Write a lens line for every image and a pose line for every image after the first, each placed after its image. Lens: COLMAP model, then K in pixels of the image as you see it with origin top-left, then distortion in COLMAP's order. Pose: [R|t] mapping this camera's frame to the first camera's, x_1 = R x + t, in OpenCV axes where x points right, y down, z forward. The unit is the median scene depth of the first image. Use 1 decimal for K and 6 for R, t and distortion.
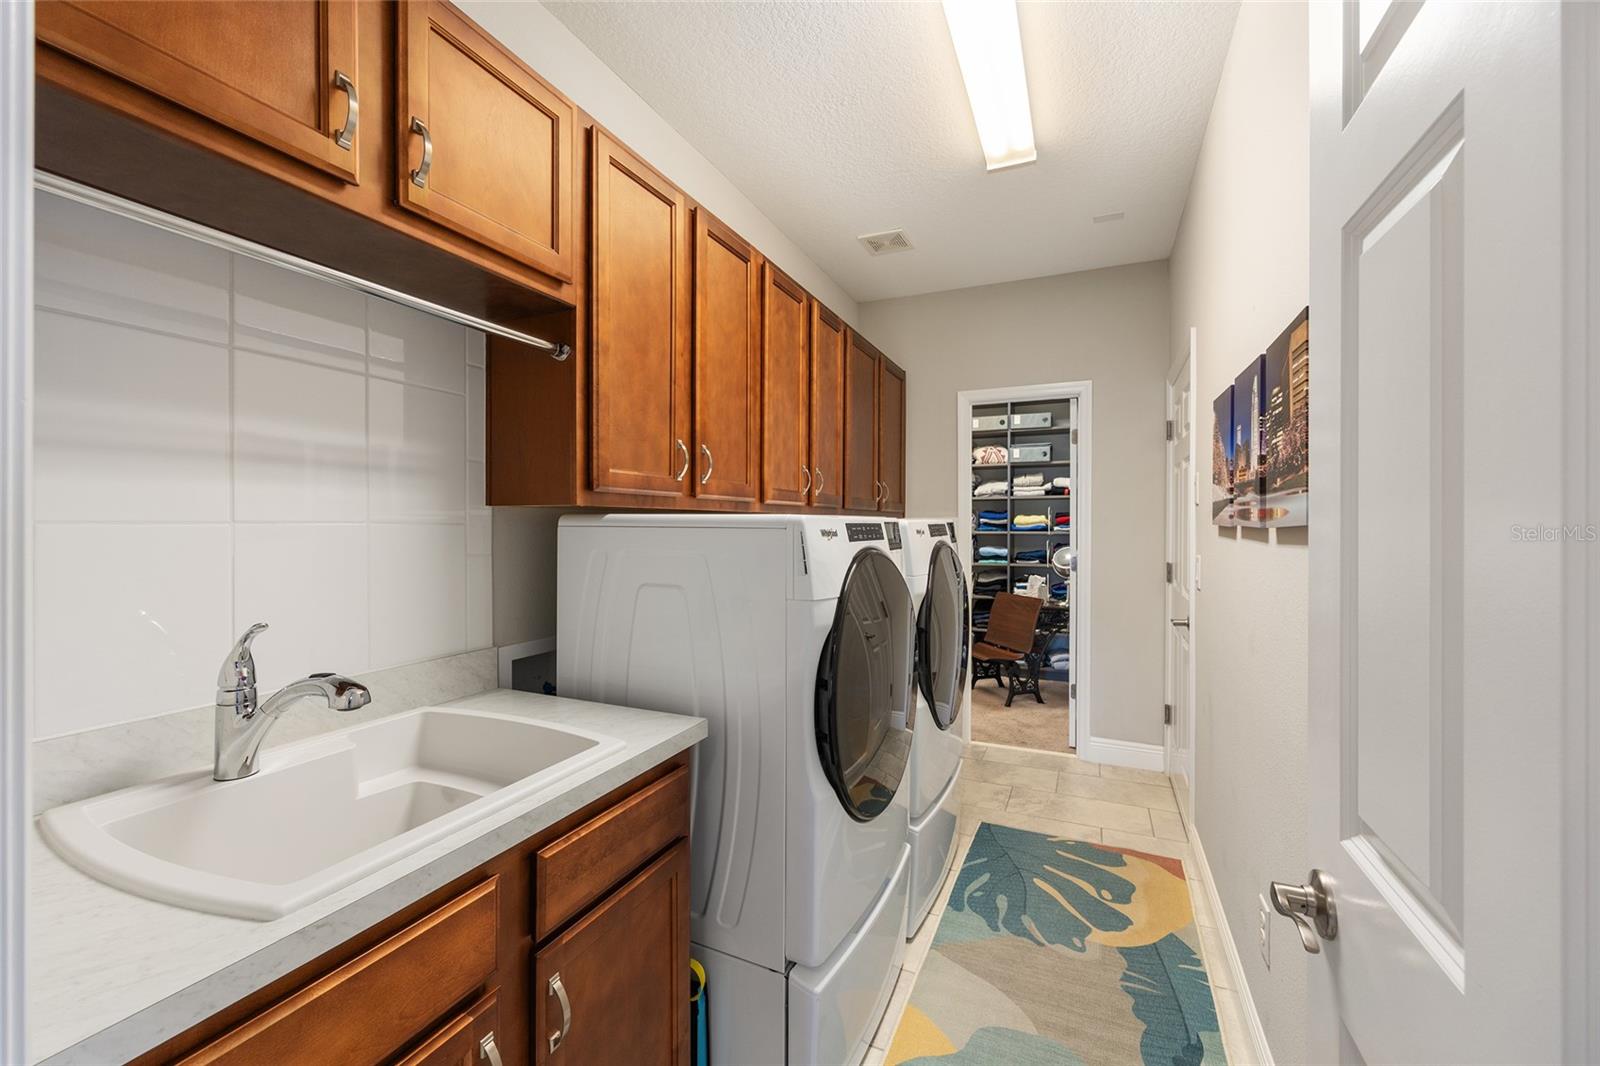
lens RADIAL K [[642.9, 0, 800.8], [0, 642.9, 524.9], [0, 0, 1]] dist [-0.000273, 0.000547]
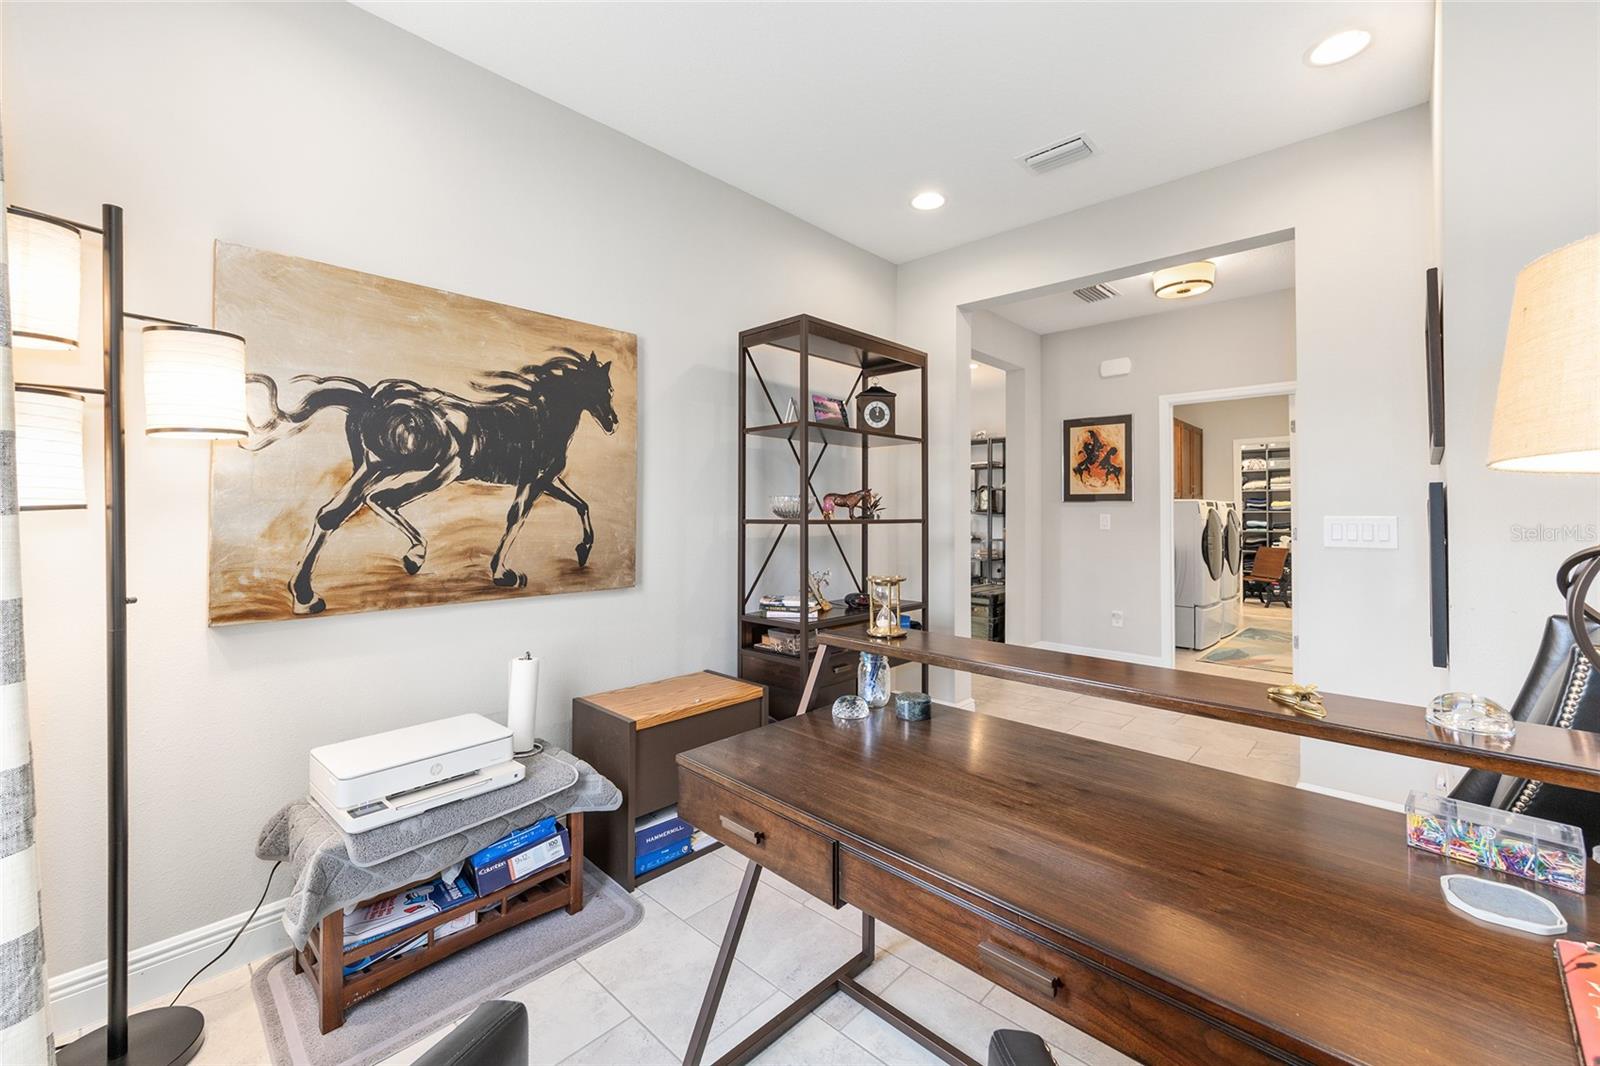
lens RADIAL K [[642.9, 0, 821.6], [0, 642.9, 503.5], [0, 0, 1]] dist [-0.000273, 0.000547]
pose [[0.951304, -0.004341, -0.308222, -0.251850], [-0.001403, 0.999829, -0.018413, 0.022560], [0.308250, 0.017948, 0.951136, -0.907214]]
